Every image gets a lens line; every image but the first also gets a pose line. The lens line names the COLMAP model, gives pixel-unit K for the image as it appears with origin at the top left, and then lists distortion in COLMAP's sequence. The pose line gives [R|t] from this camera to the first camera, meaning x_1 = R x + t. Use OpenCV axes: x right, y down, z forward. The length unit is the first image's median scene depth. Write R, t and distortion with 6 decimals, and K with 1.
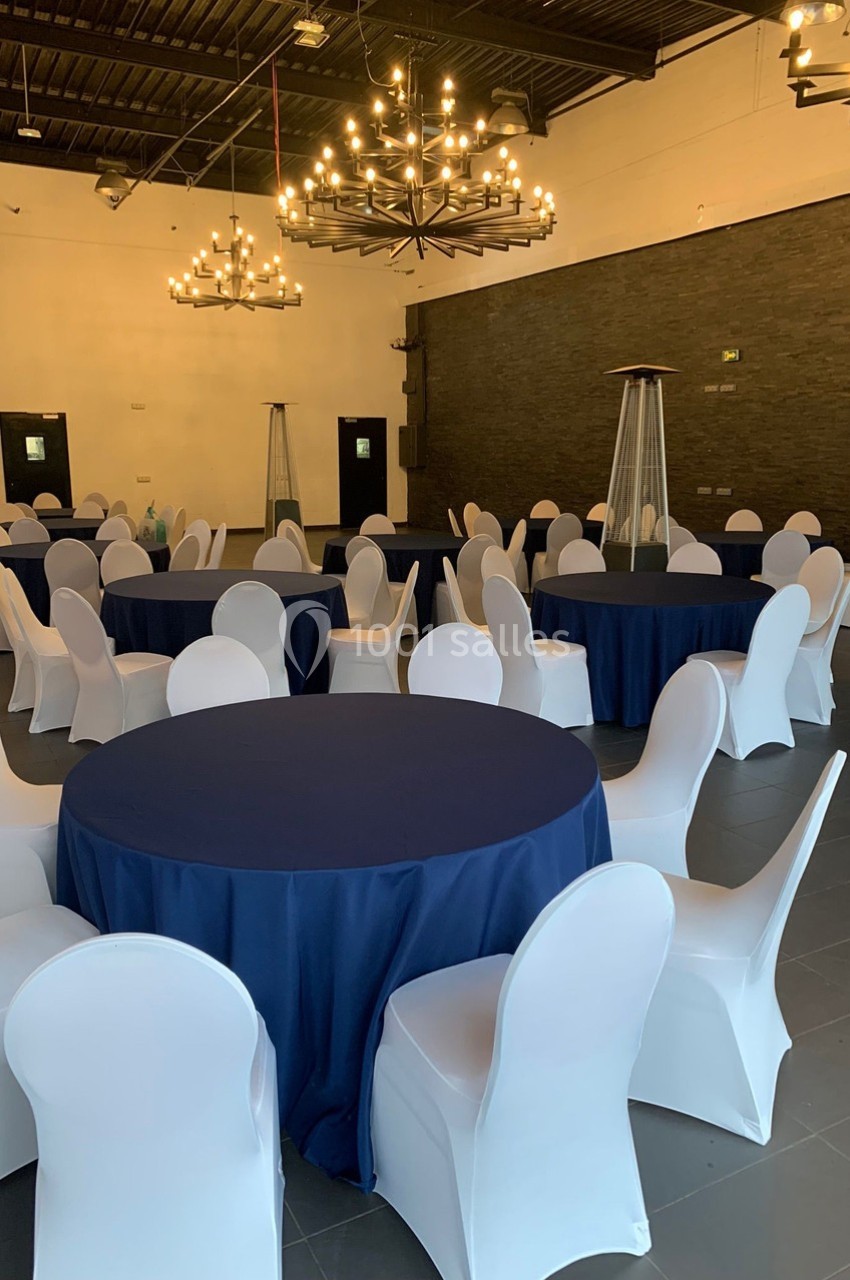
lens RADIAL K [[990.8, 0, 425.0], [0, 990.8, 640.0], [0, 0, 1]] dist [0.110820, -0.219351]
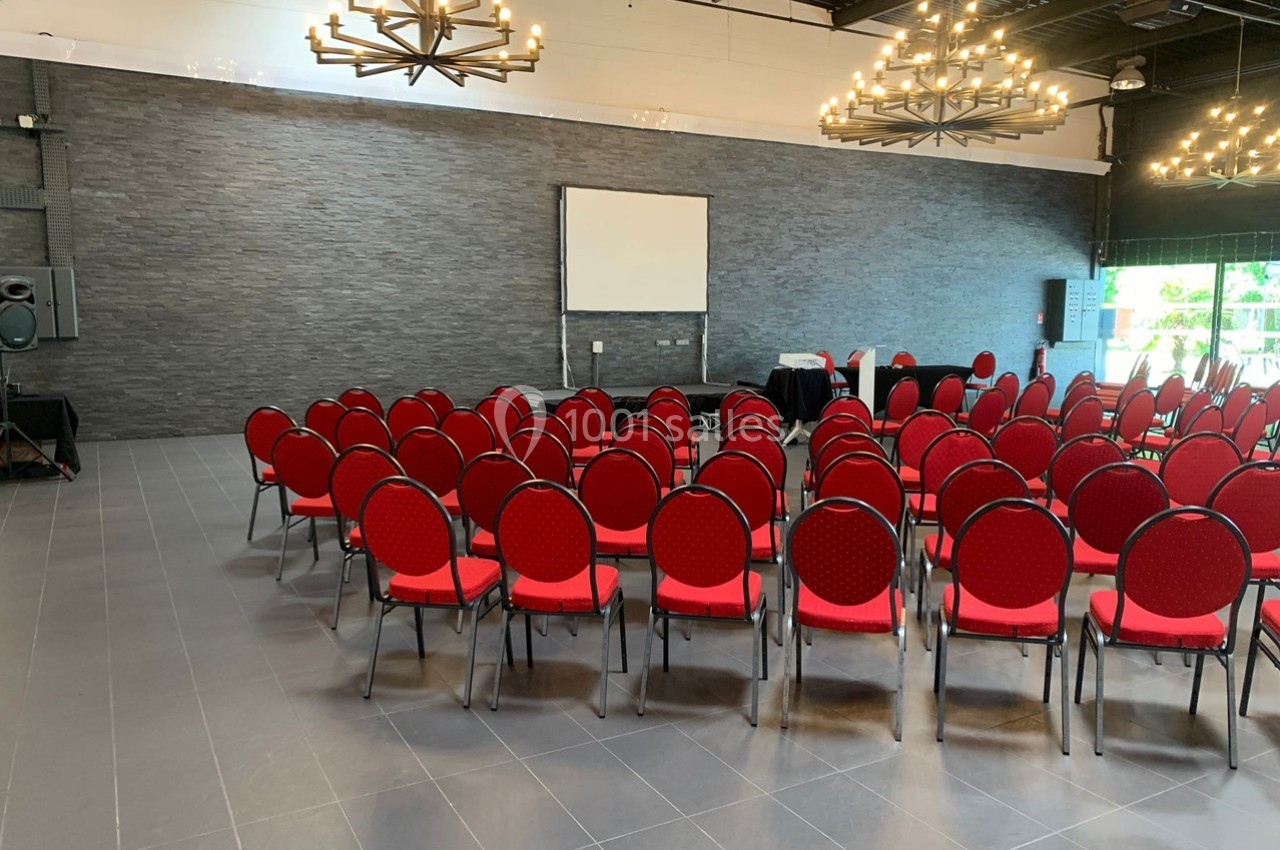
lens RADIAL K [[980.6, 0, 640.0], [0, 980.6, 425.0], [0, 0, 1]] dist [0.159683, -0.432494]
pose [[-0.000799, -0.109256, 0.994013, -0.868853], [0.196259, 0.974665, 0.107287, -0.178523], [-0.980552, 0.195170, 0.020664, 0.984348]]
